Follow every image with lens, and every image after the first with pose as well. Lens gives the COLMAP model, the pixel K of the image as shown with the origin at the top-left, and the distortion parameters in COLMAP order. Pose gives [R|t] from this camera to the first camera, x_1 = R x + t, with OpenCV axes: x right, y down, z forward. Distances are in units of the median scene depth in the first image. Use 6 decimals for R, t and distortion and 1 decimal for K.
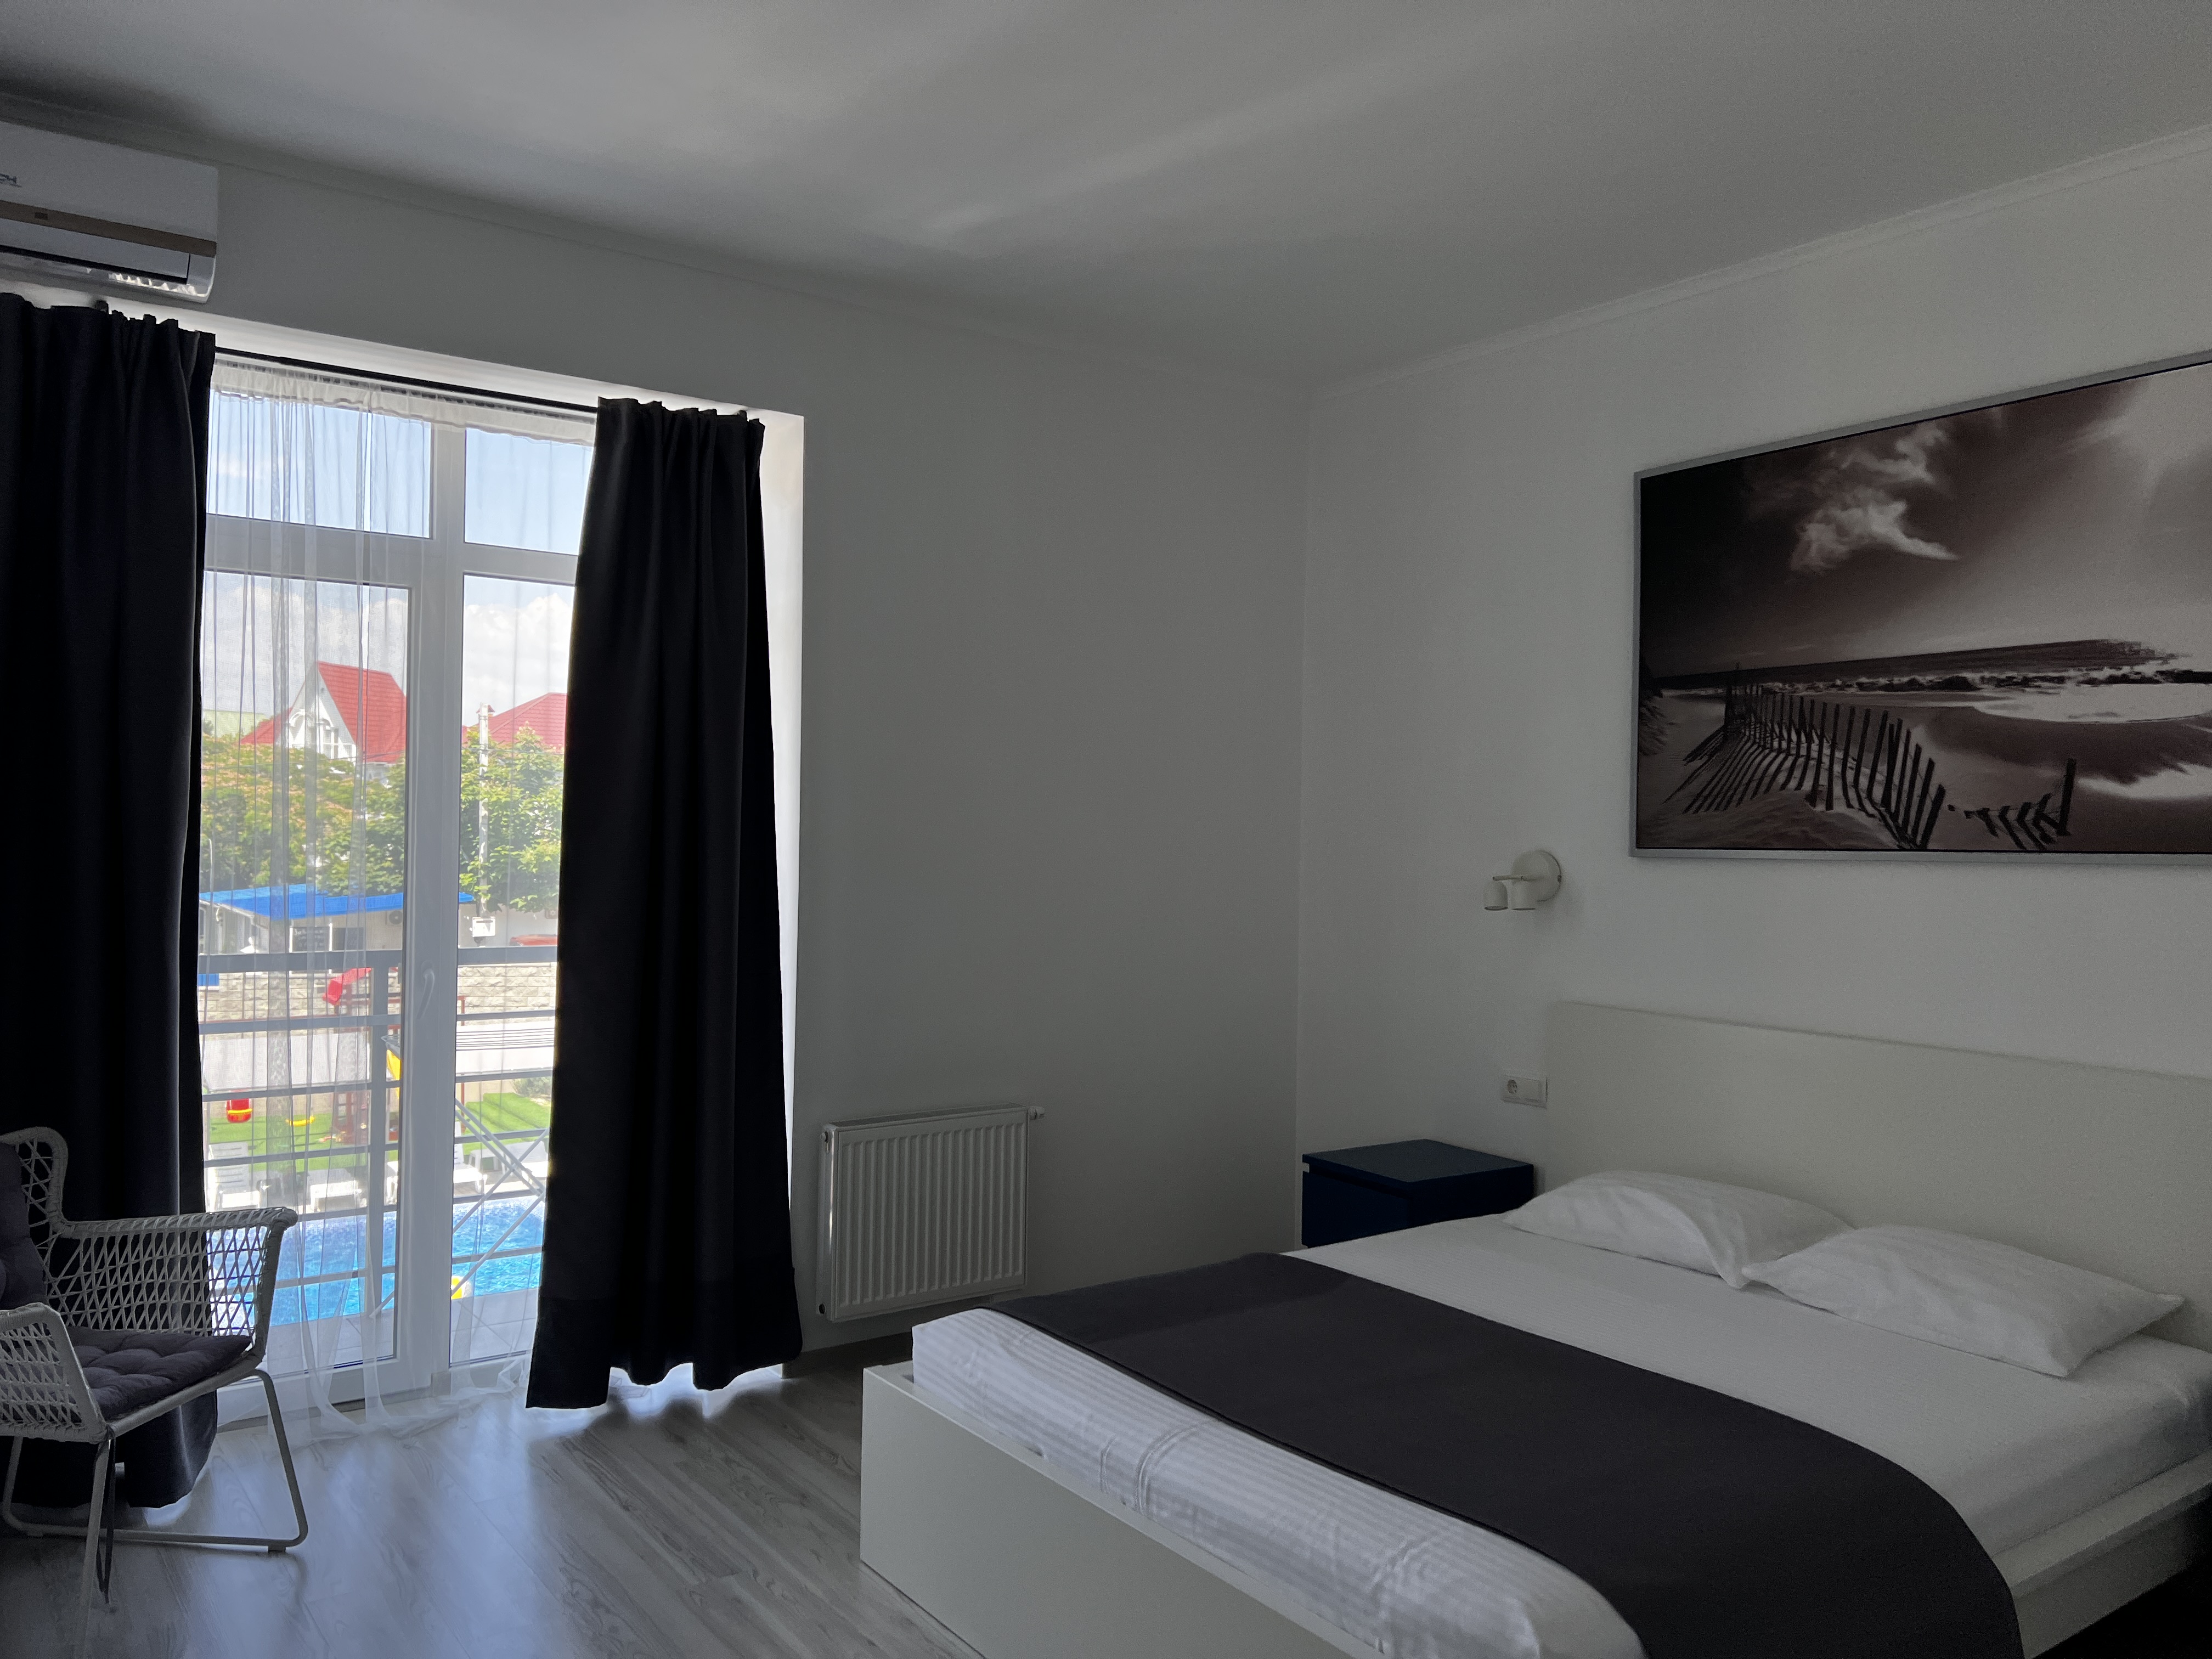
lens RADIAL K [[1699.4, 0, 1065.3], [0, 1699.4, 814.4], [0, 0, 1]] dist [0.036218, -0.008589]
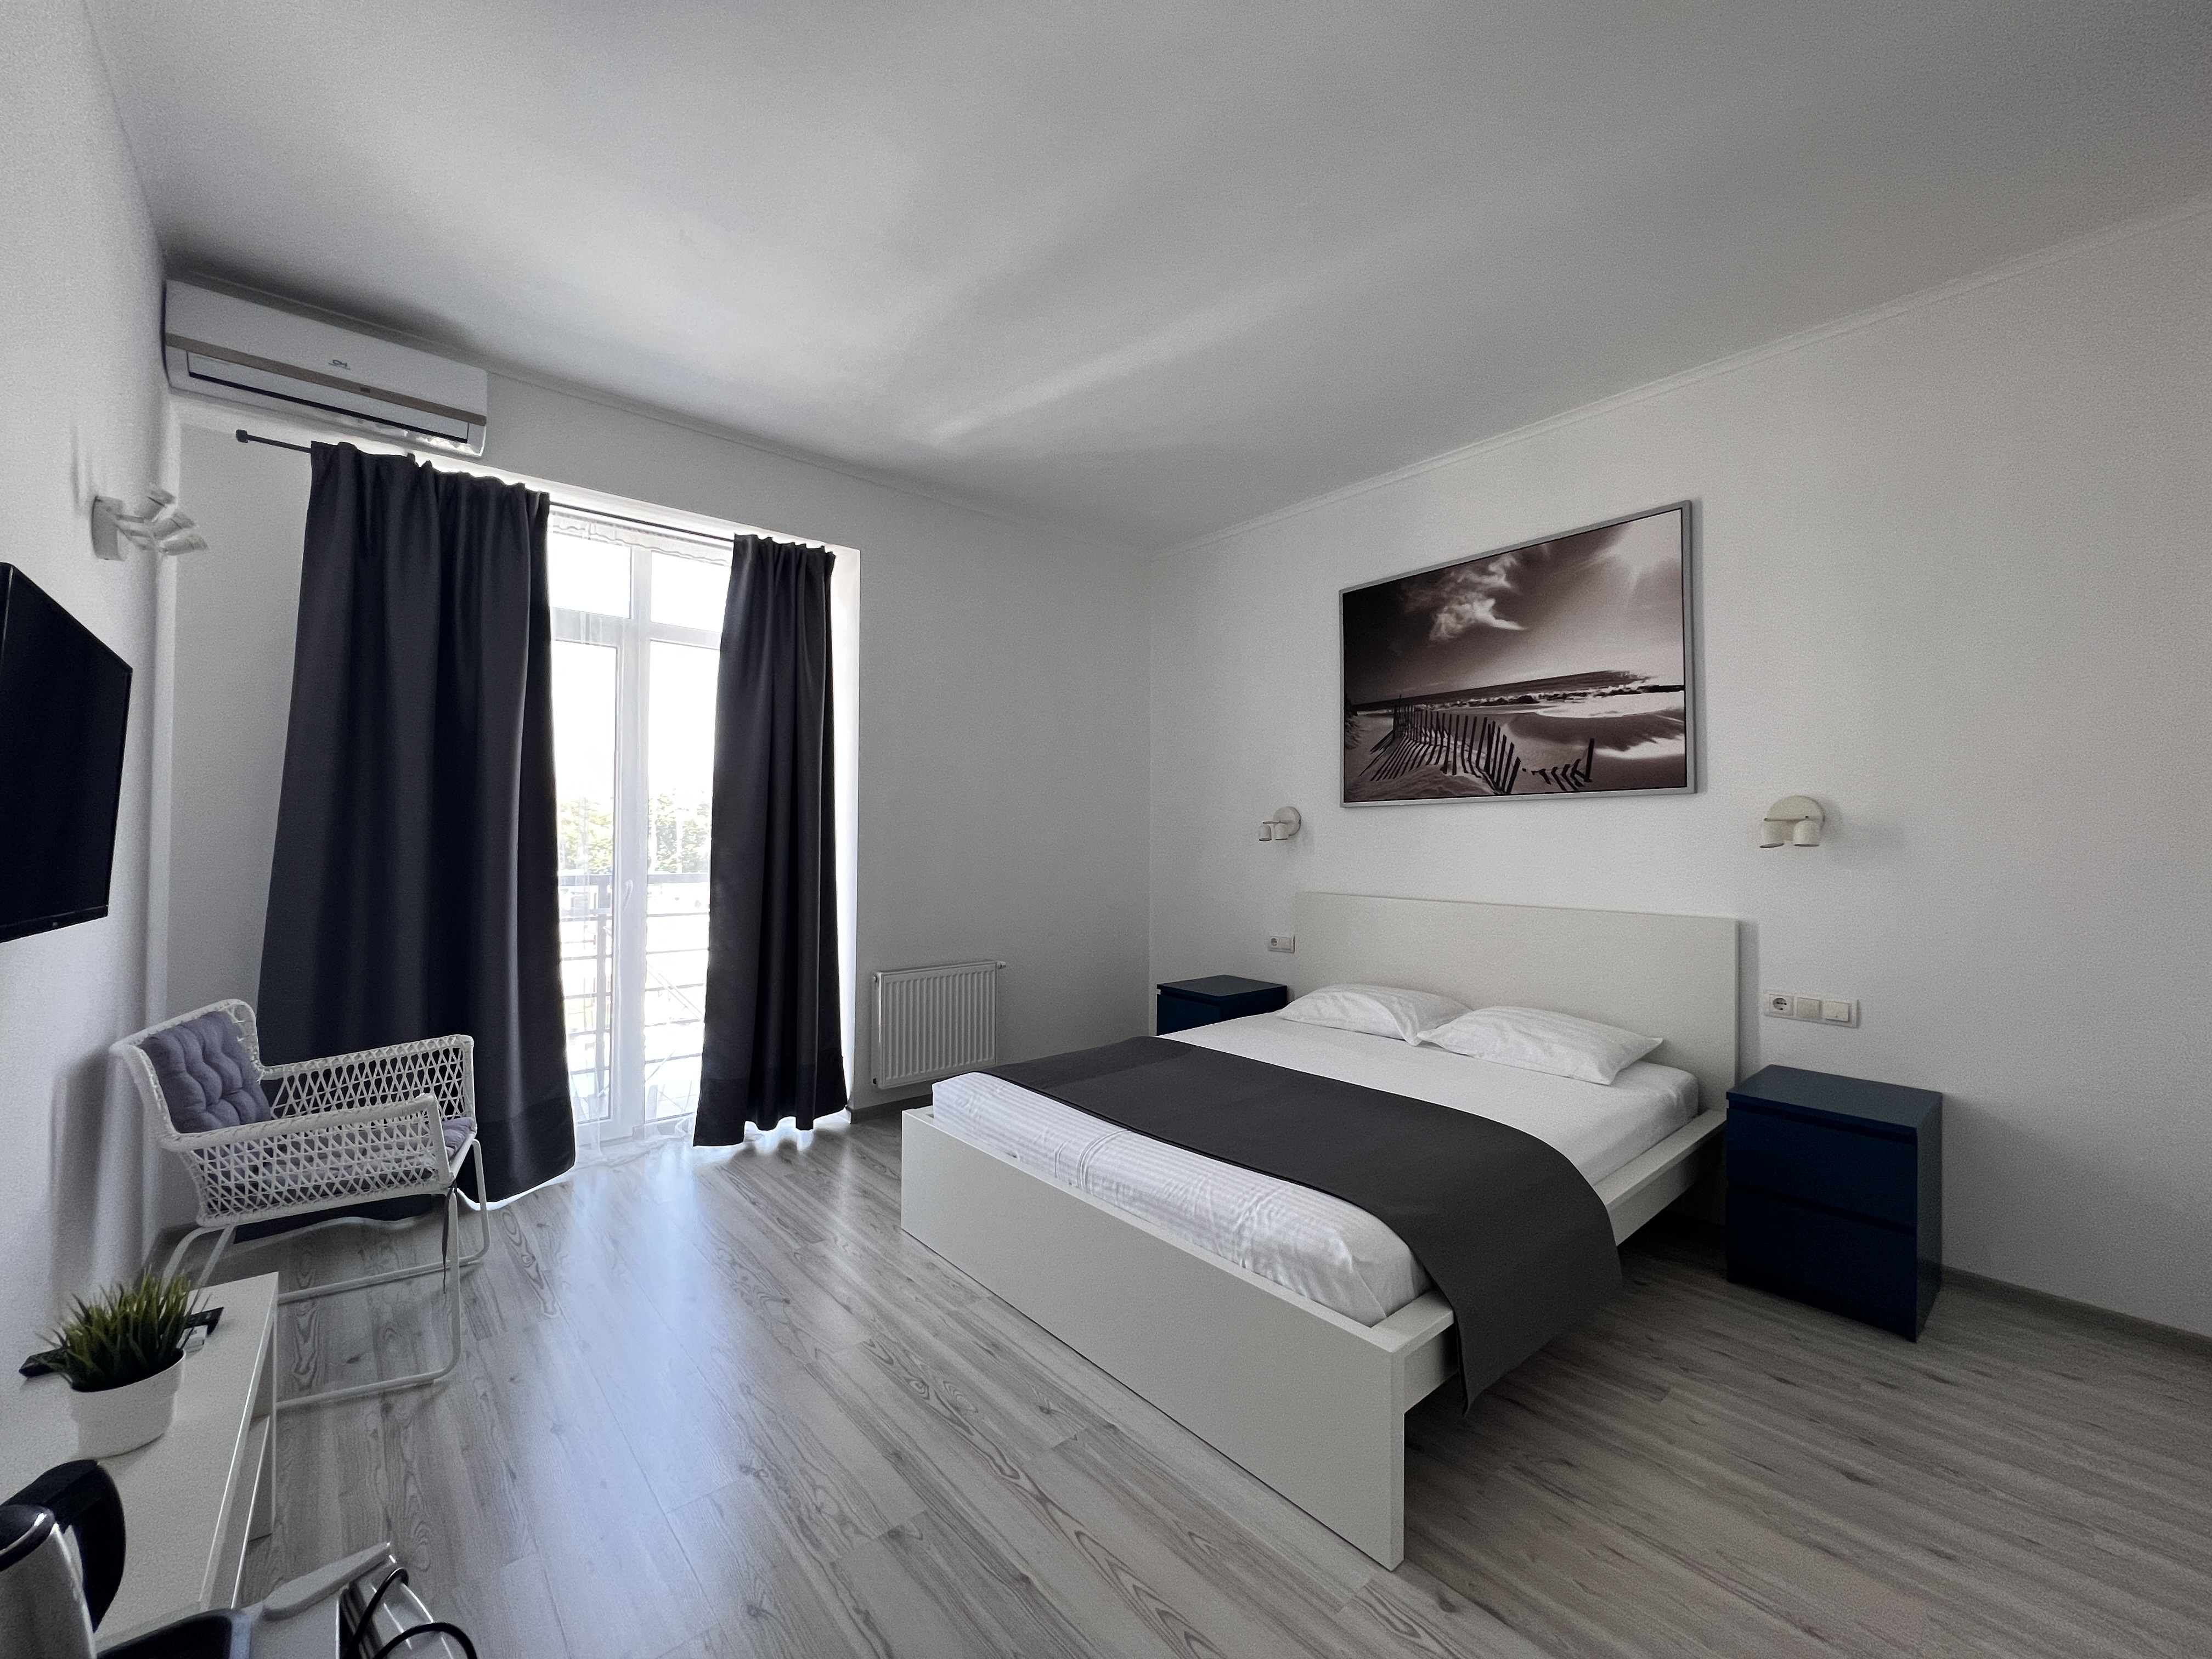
lens RADIAL K [[908.4, 0, 1082.3], [0, 908.4, 817.7], [0, 0, 1]] dist [0.001910, -0.001774]
pose [[0.996056, -0.008894, 0.088277, -0.018827], [0.010006, 0.999876, -0.012163, 0.050920], [-0.088158, 0.012999, 0.996022, 0.106940]]
